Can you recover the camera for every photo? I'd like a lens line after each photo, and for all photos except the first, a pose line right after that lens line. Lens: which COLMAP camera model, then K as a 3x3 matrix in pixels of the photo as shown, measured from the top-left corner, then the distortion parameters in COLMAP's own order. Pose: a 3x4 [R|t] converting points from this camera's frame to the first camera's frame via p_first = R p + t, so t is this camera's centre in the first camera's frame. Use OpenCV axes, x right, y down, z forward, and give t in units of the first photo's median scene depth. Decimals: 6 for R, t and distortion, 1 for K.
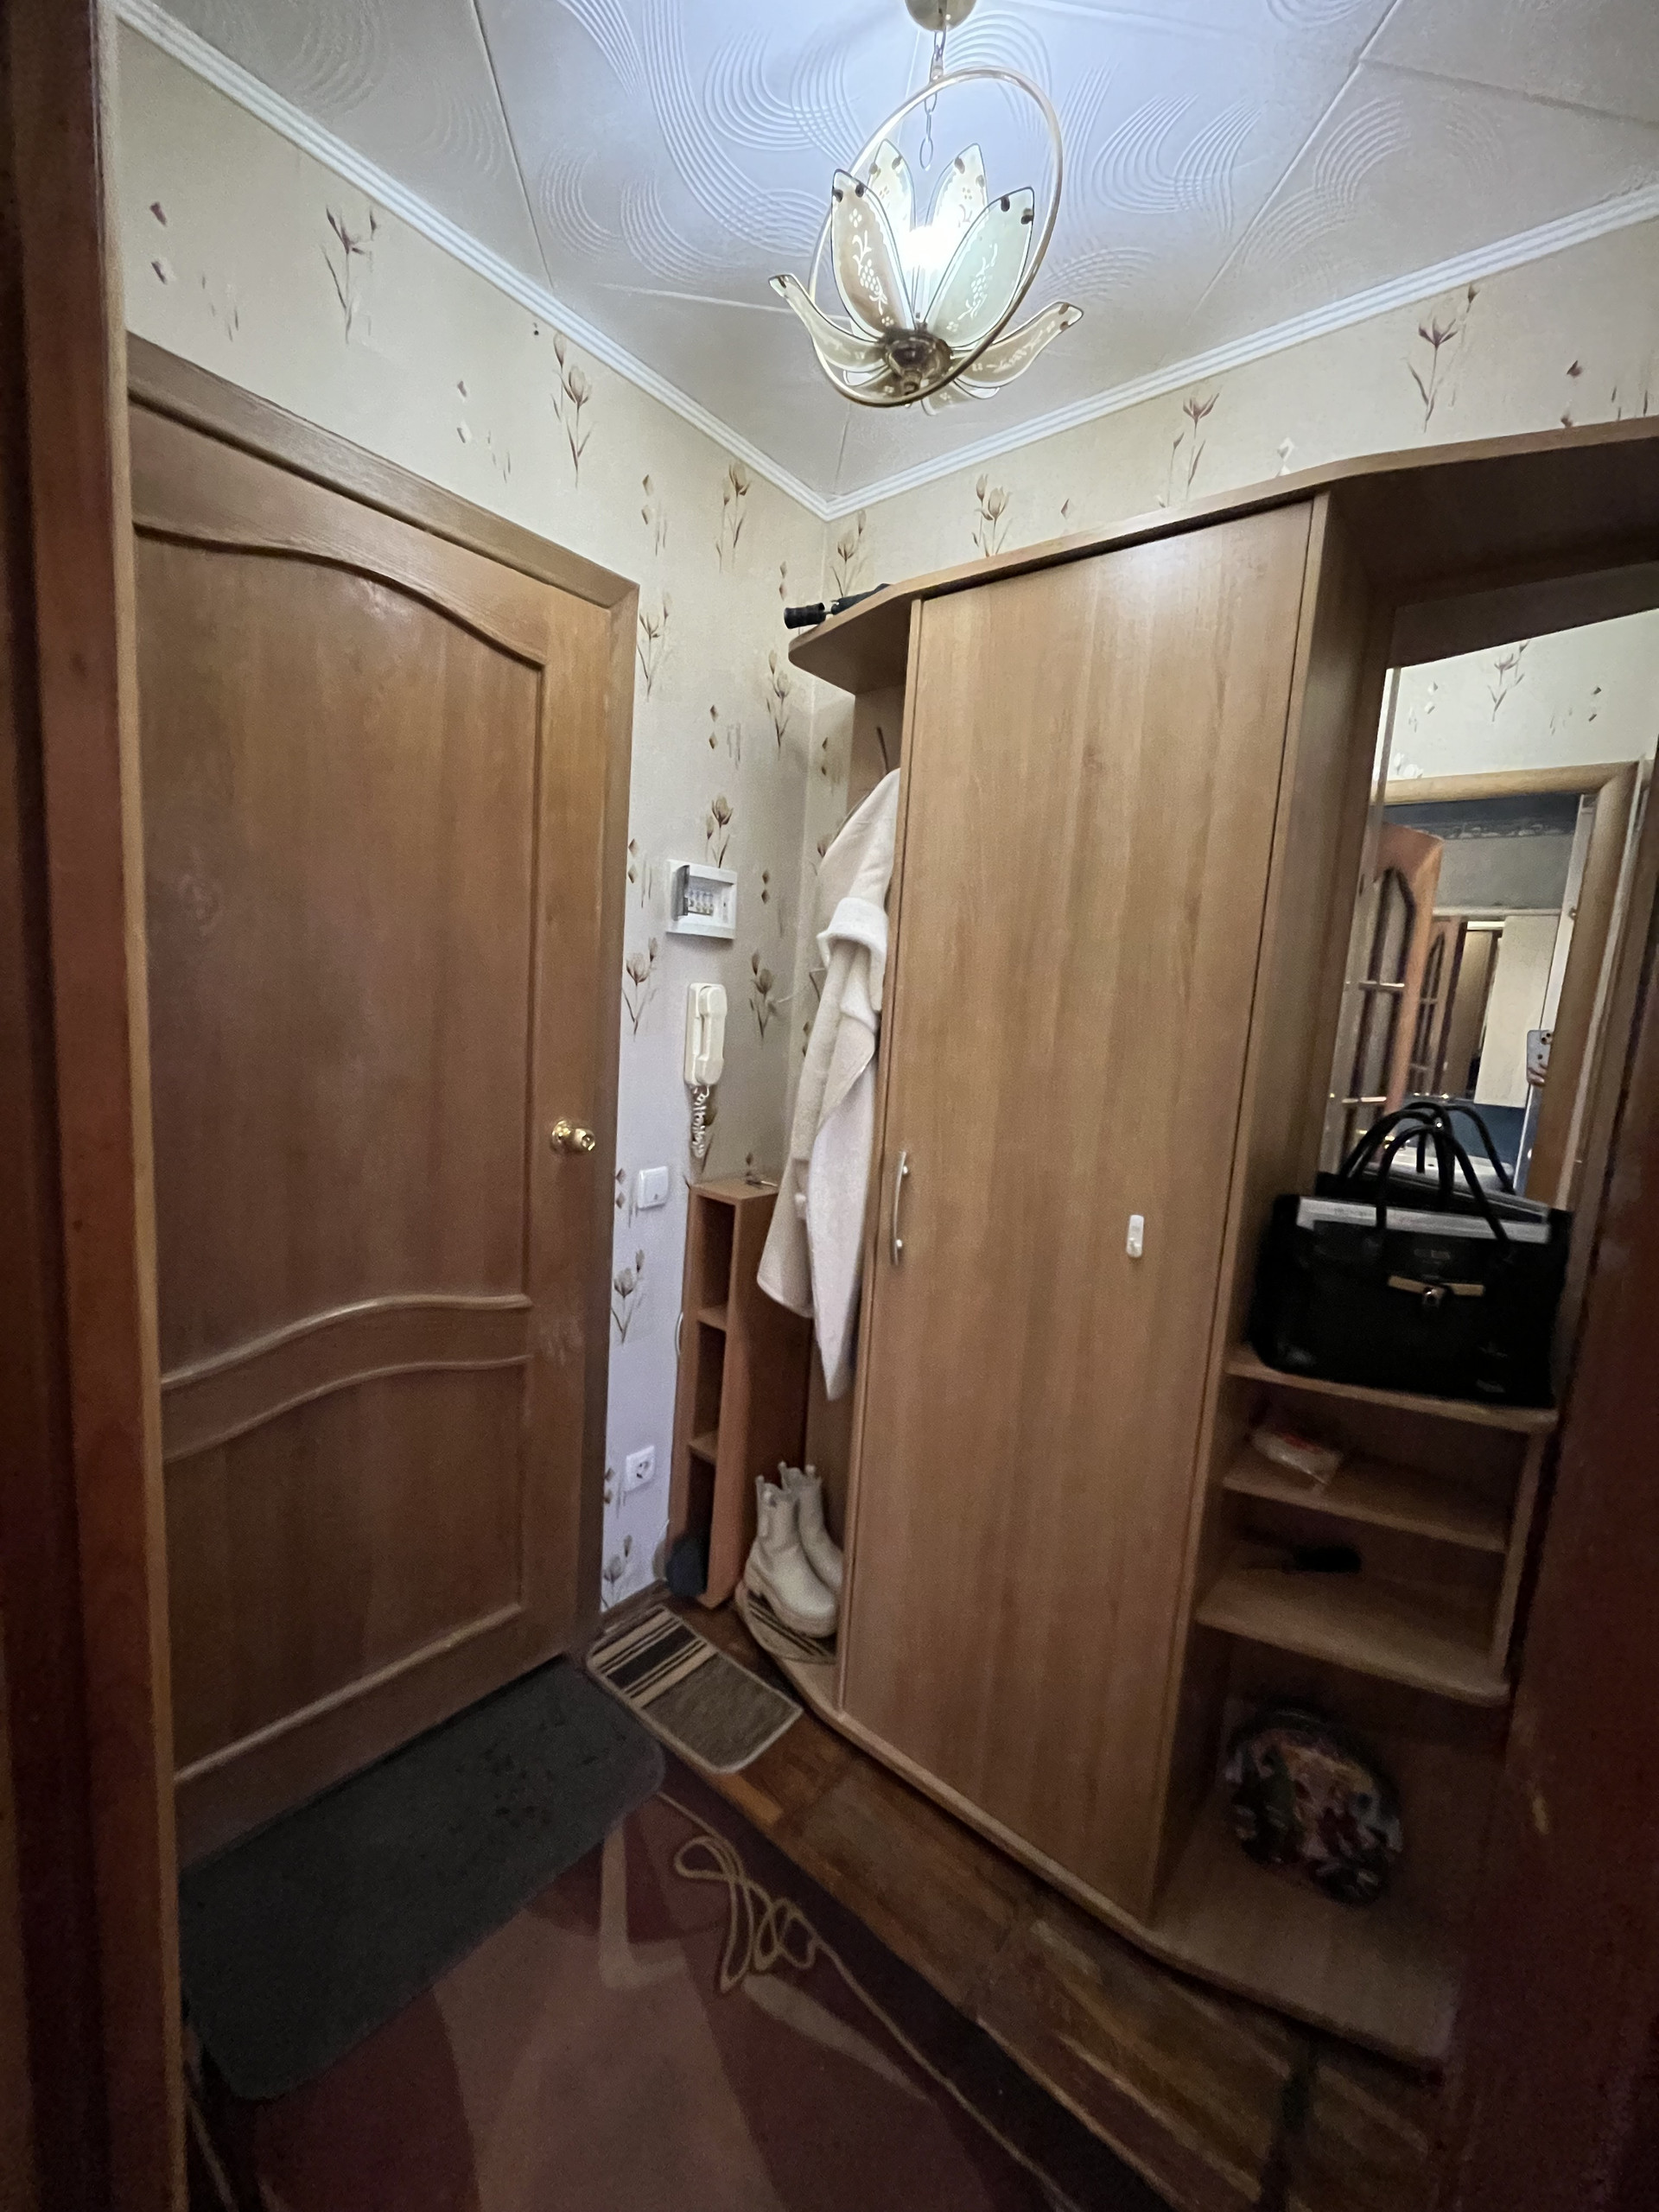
lens RADIAL K [[890.7, 0, 826.0], [0, 890.7, 1098.0], [0, 0, 1]] dist [-0.000948, -0.000205]
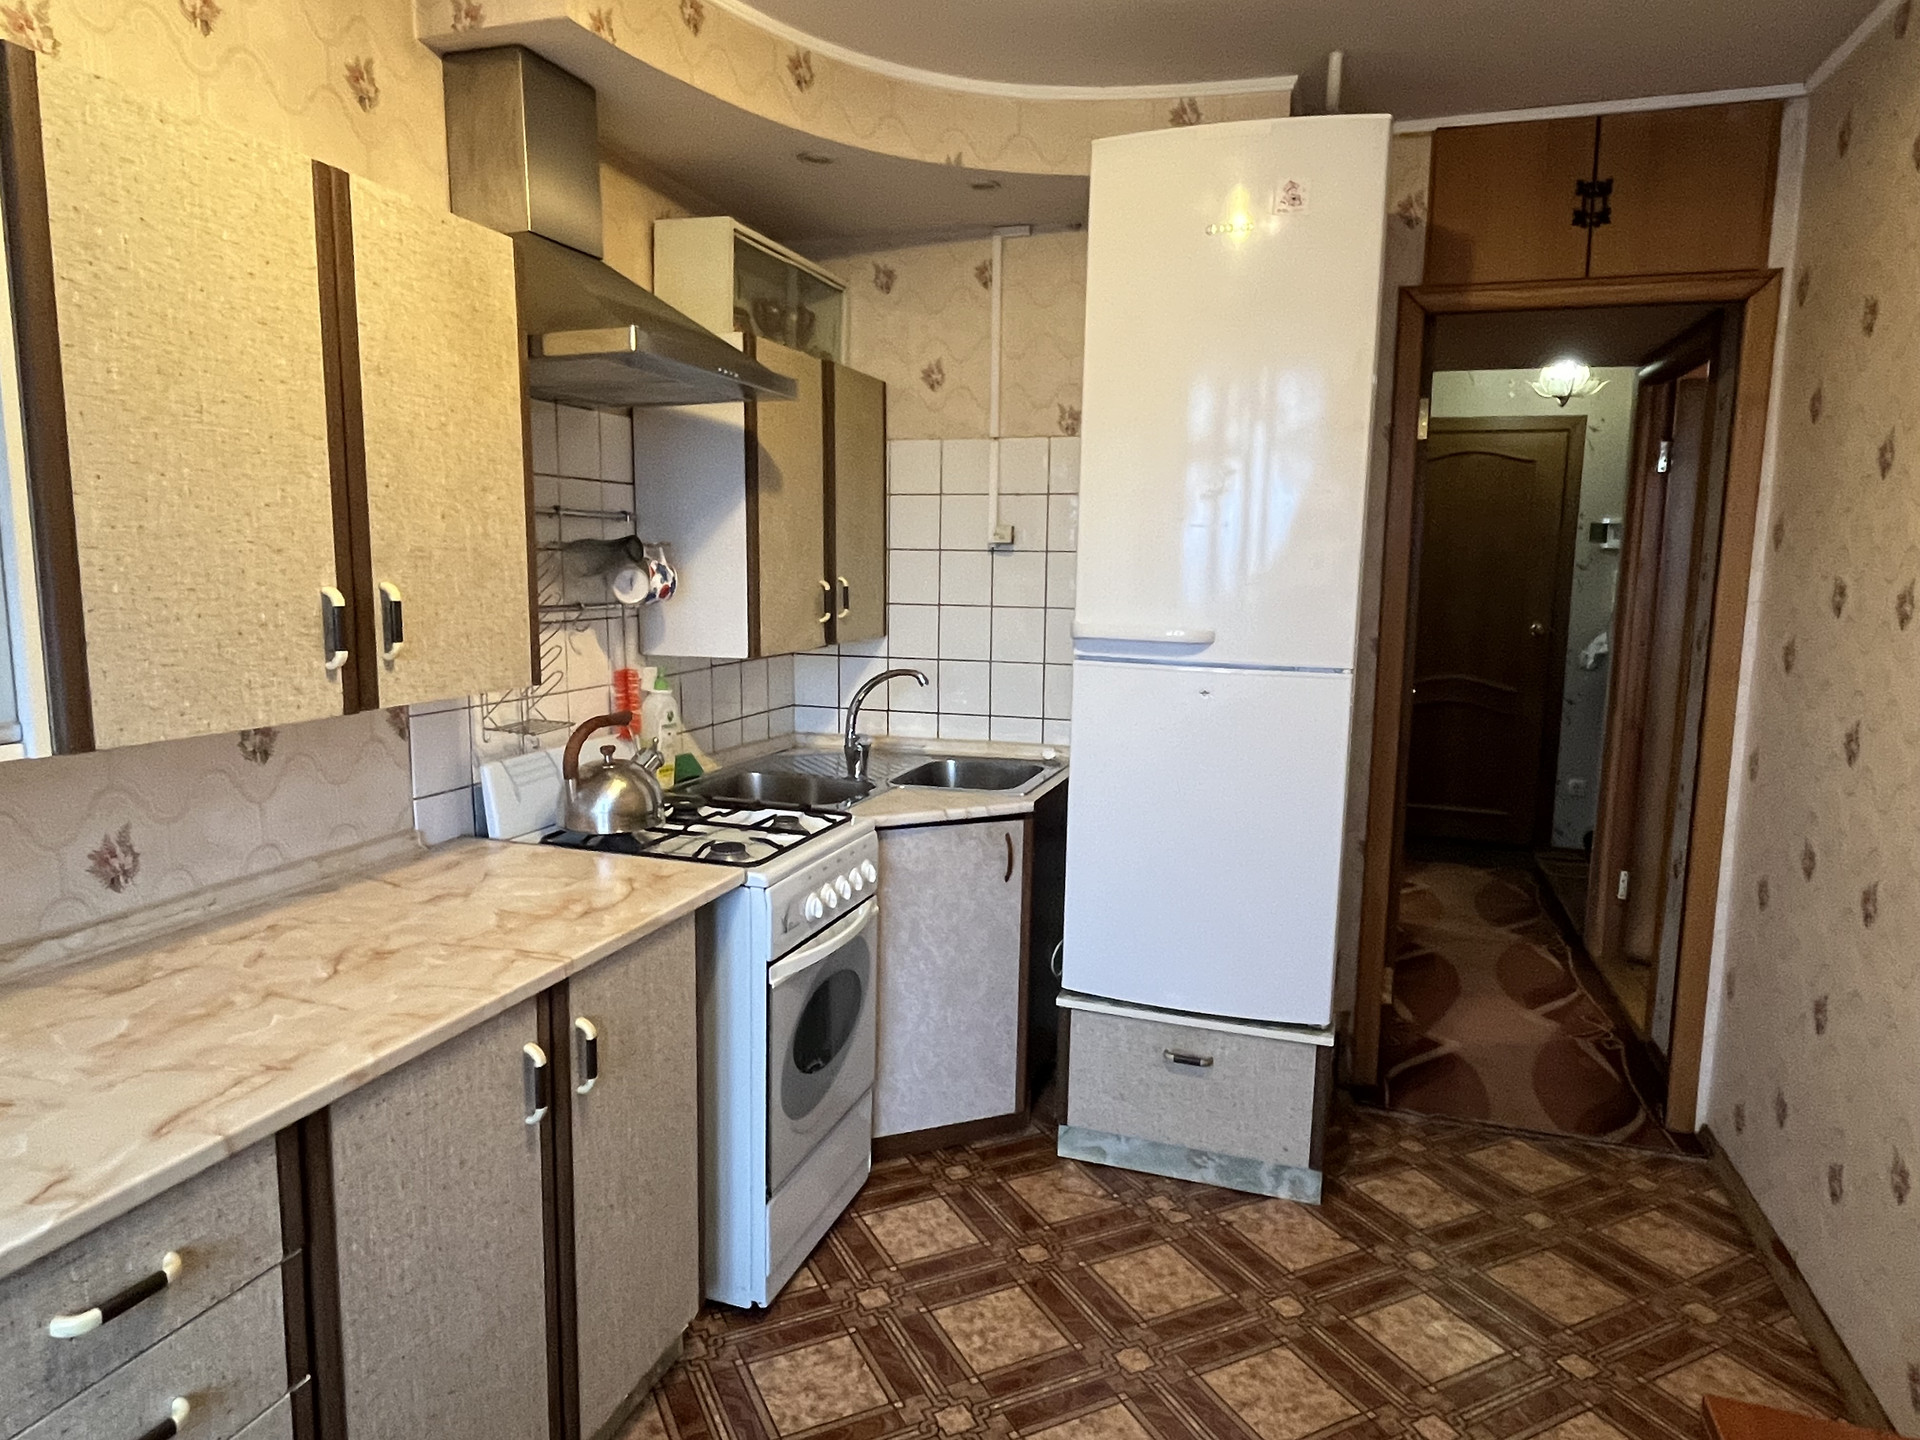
lens RADIAL K [[1163.0, 0, 959.9], [0, 1163.0, 713.2], [0, 0, 1]] dist [-0.001703, -0.002175]
pose [[0.365094, 0.060414, -0.929008, 2.316613], [-0.114754, 0.993203, 0.019491, 0.422071], [0.923871, 0.099491, 0.369546, -1.838483]]
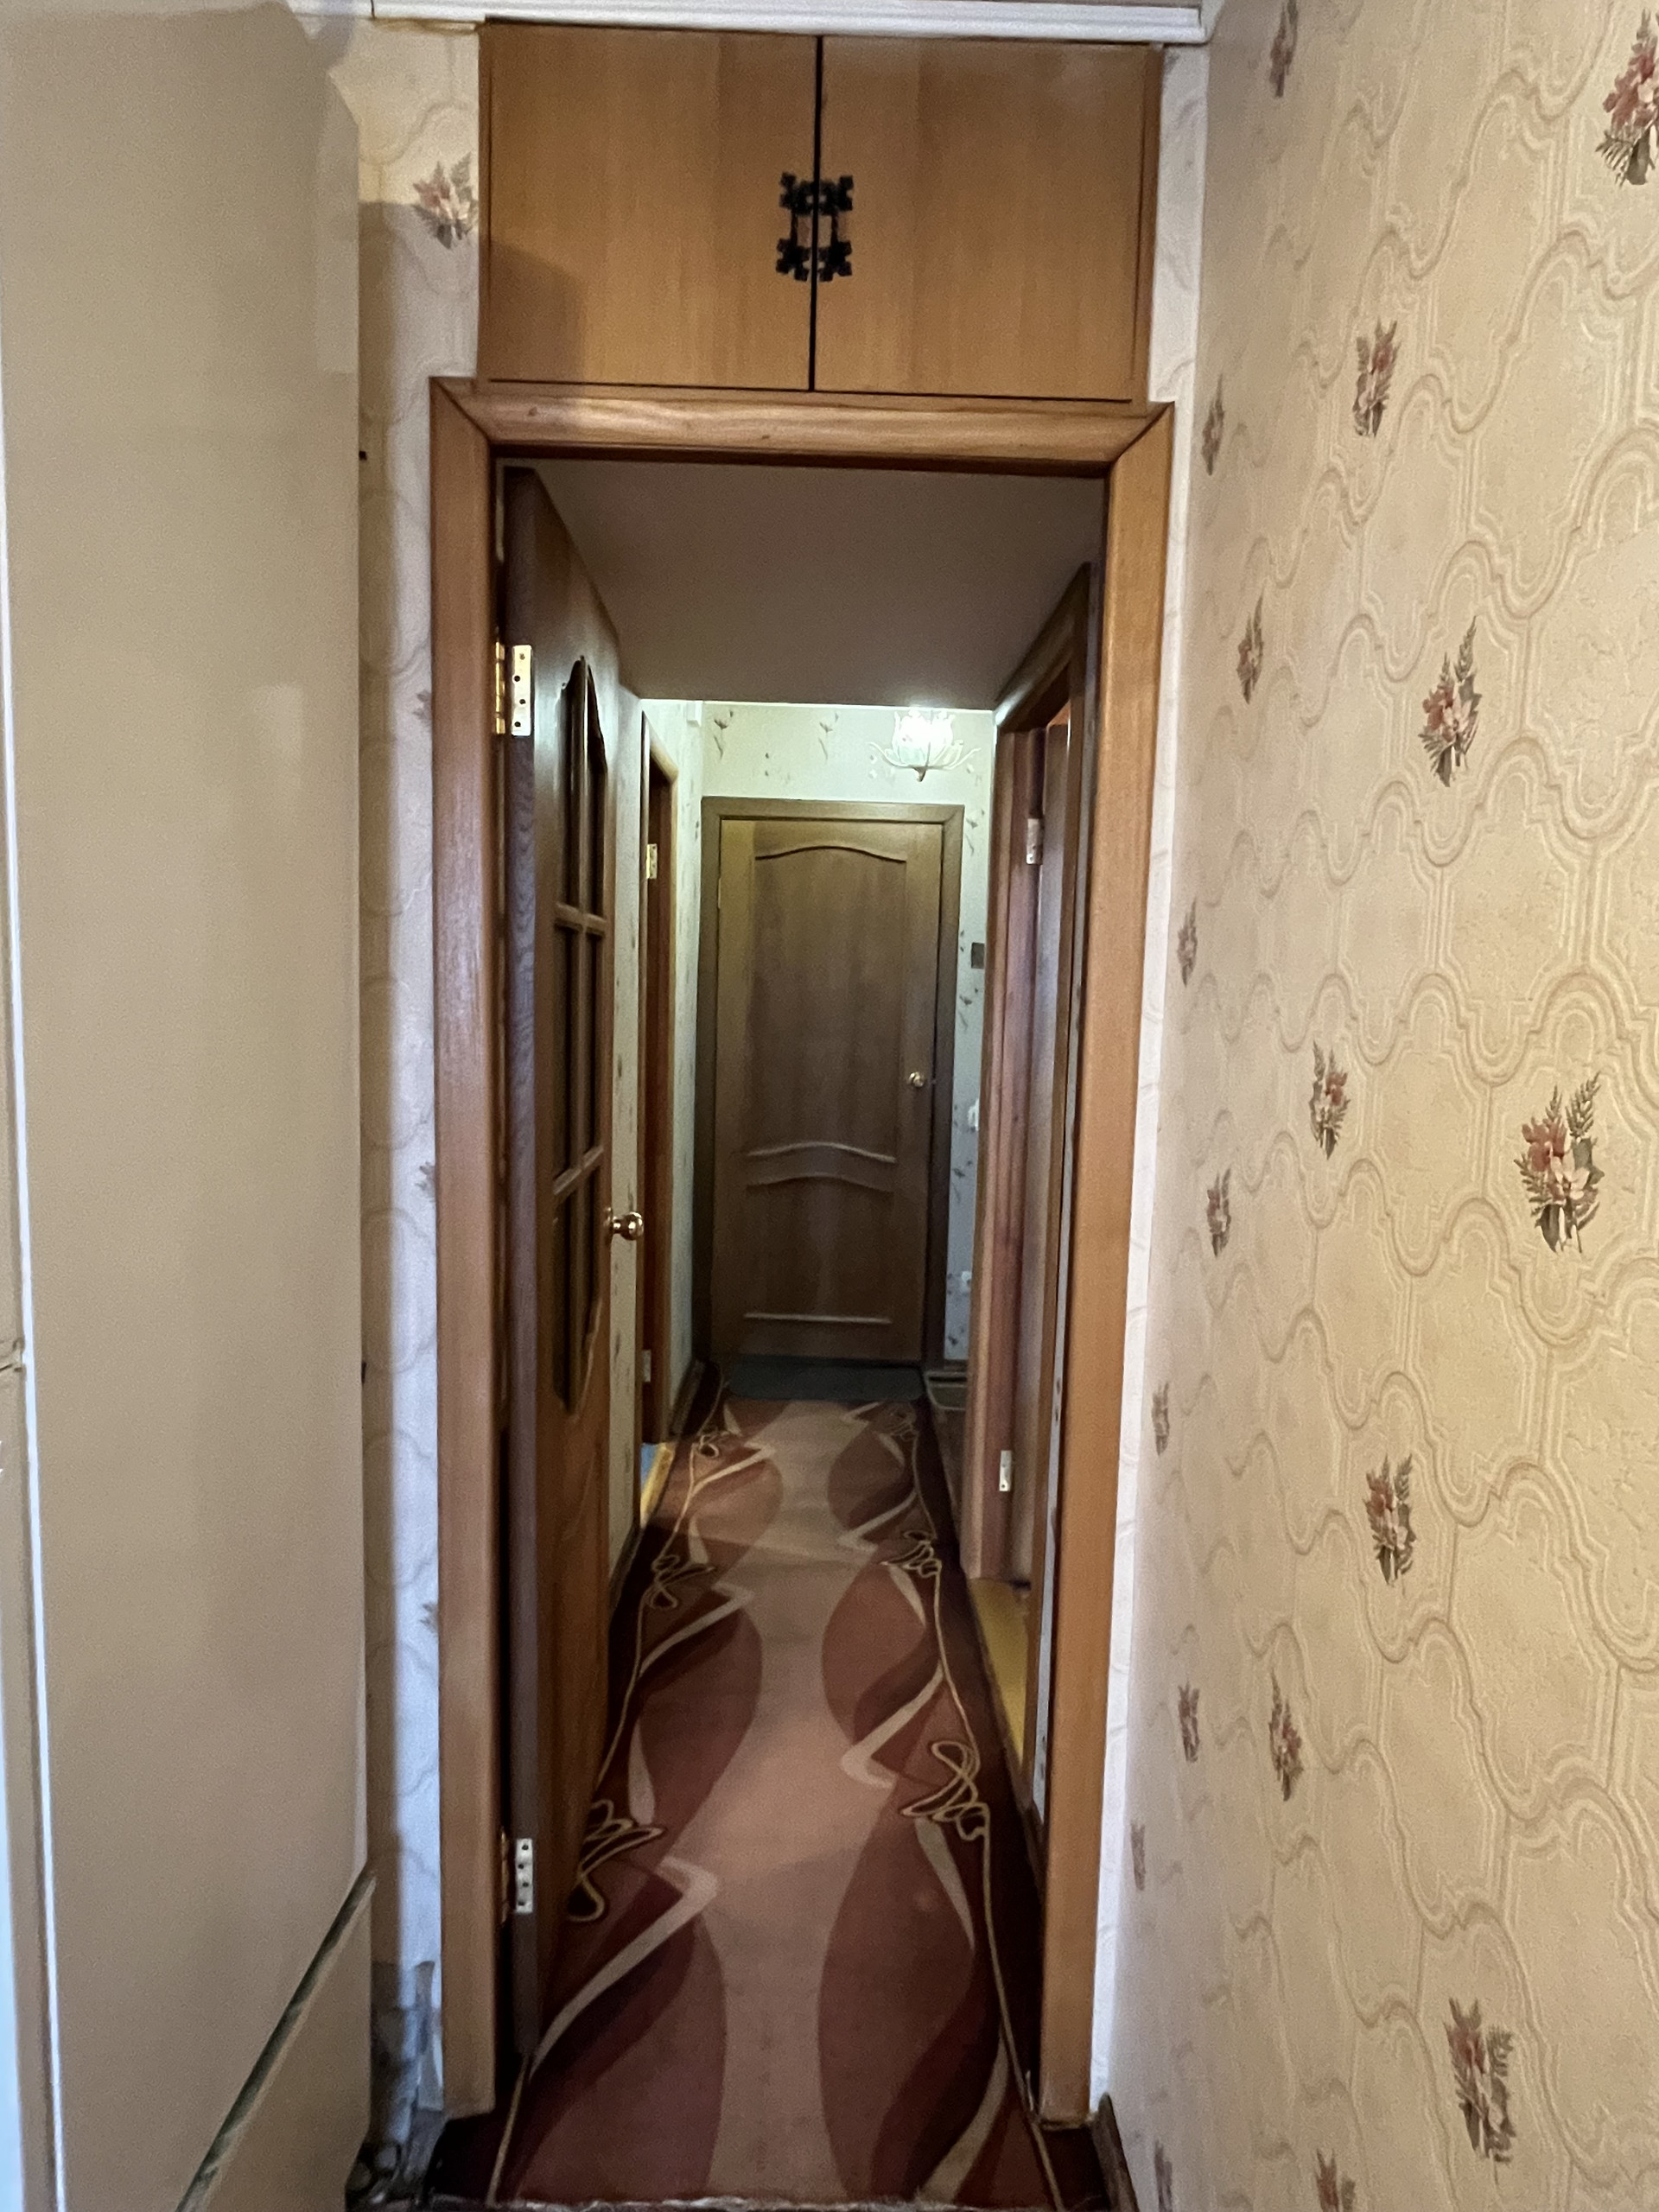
lens RADIAL K [[1170.0, 0, 828.5], [0, 1170.0, 1106.3], [0, 0, 1]] dist [-0.002139, 0.000449]
pose [[0.639309, 0.023800, -0.768582, 1.638192], [-0.083824, 0.995721, -0.038891, 0.222691], [0.764367, 0.089289, 0.638569, -0.845752]]
